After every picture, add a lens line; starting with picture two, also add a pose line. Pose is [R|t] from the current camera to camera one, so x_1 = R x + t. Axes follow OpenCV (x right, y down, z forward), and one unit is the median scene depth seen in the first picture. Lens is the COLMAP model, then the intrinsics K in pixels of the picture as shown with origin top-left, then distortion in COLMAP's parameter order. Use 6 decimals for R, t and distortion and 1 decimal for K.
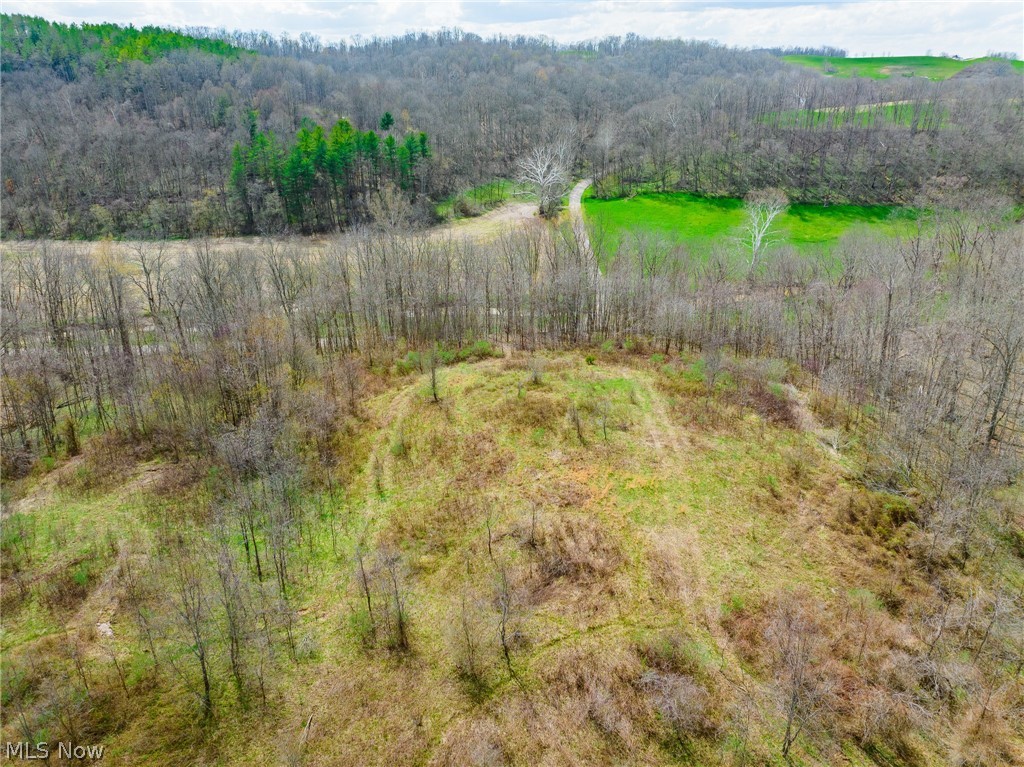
lens RADIAL K [[723.2, 0, 514.9], [0, 723.2, 396.7], [0, 0, 1]] dist [-0.038955, 0.012719]
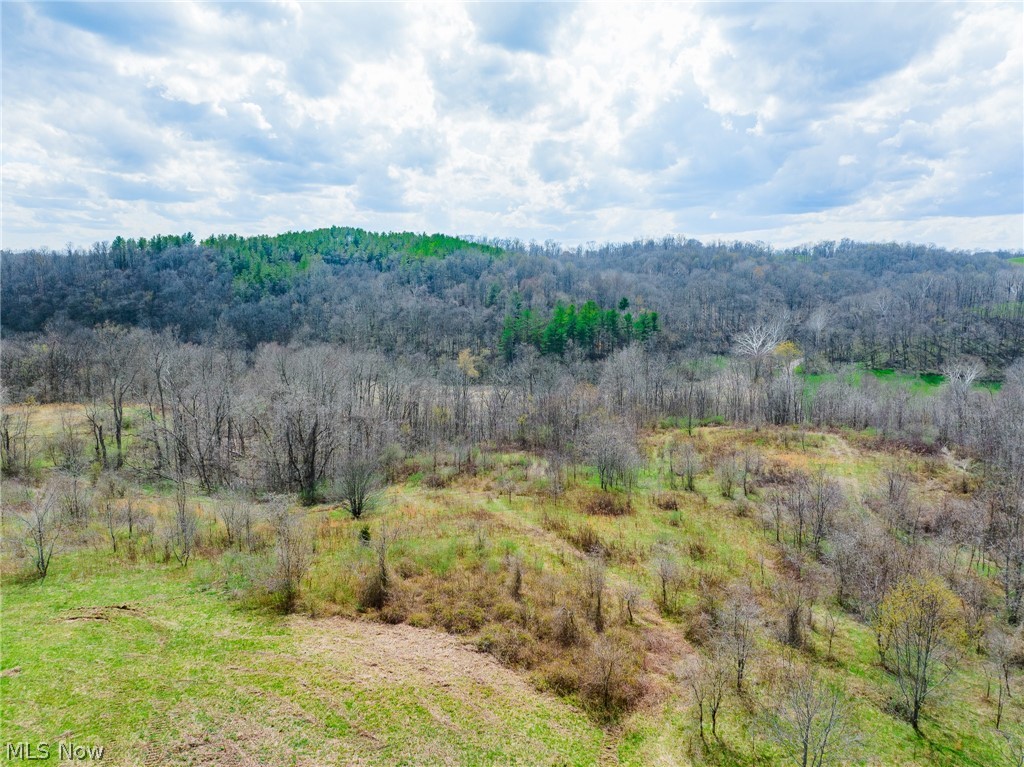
lens RADIAL K [[723.2, 0, 514.9], [0, 723.2, 396.7], [0, 0, 1]] dist [-0.038955, 0.012719]
pose [[0.959830, 0.047973, -0.276450, -0.008878], [-0.117433, 0.963514, -0.240523, 0.066684], [0.254825, 0.263325, 0.930443, -0.112193]]
